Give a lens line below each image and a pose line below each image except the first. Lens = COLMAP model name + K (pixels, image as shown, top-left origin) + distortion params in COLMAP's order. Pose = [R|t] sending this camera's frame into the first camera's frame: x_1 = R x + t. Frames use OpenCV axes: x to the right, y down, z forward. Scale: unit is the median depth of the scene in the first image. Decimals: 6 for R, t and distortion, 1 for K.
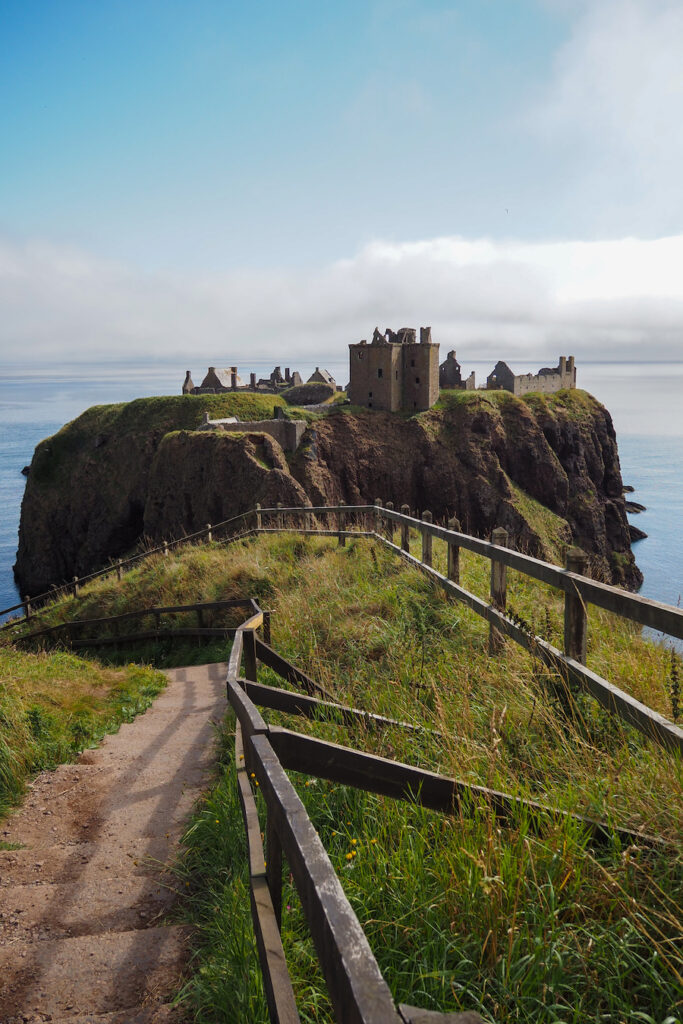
lens RADIAL K [[971.4, 0, 337.8], [0, 971.4, 537.2], [0, 0, 1]] dist [-0.008280, -0.006411]
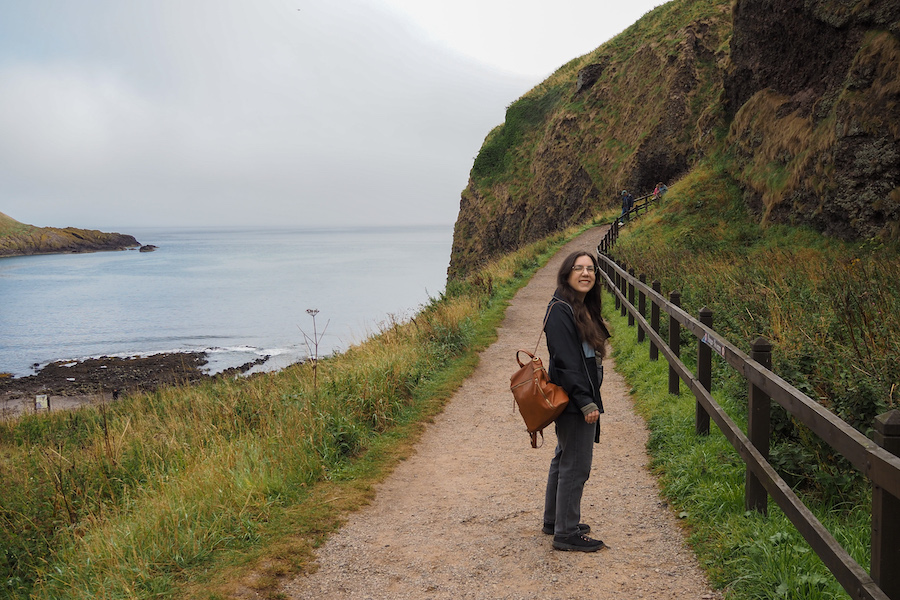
lens RADIAL K [[853.8, 0, 450.0], [0, 853.8, 300.0], [0, 0, 1]] dist [-0.008280, -0.006411]
pose [[0.926772, 0.033305, -0.374144, -0.143333], [-0.072690, 0.993135, -0.091651, 0.079531], [0.368523, 0.112137, 0.922831, 0.589681]]
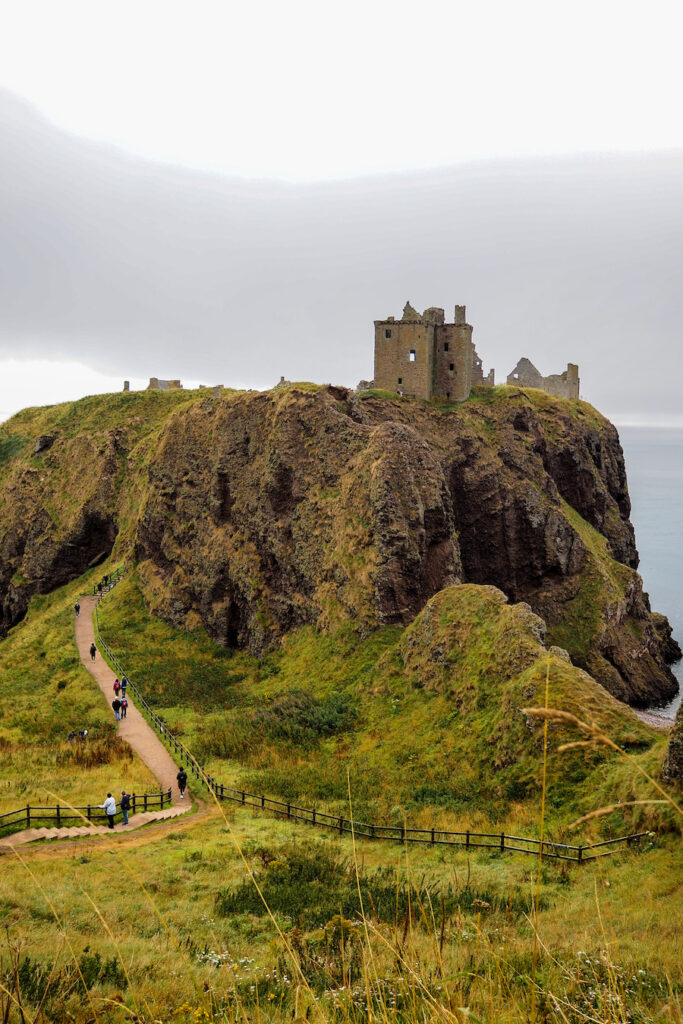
lens RADIAL K [[946.4, 0, 353.5], [0, 946.4, 530.2], [0, 0, 1]] dist [-0.001701, -0.001277]
pose [[0.987776, 0.005050, 0.155799, -0.118019], [0.006257, 0.997385, -0.072000, 0.035569], [-0.155755, 0.072095, 0.985161, 0.191091]]
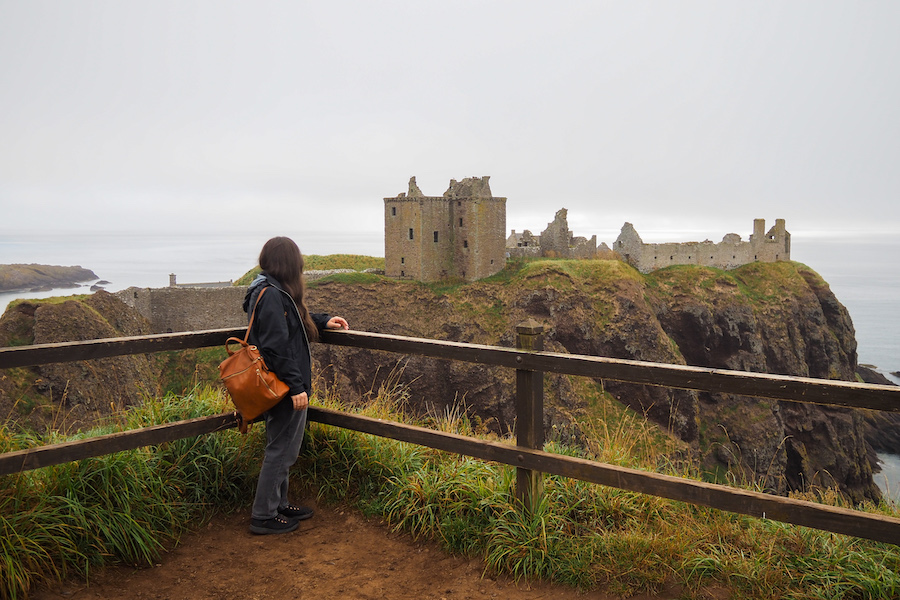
lens RADIAL K [[853.8, 0, 450.0], [0, 853.8, 300.0], [0, 0, 1]] dist [-0.008280, -0.006411]
pose [[0.914910, 0.049006, -0.400672, 0.313886], [-0.087233, 0.993151, -0.077721, -0.056778], [0.394119, 0.106059, 0.912919, 0.340449]]
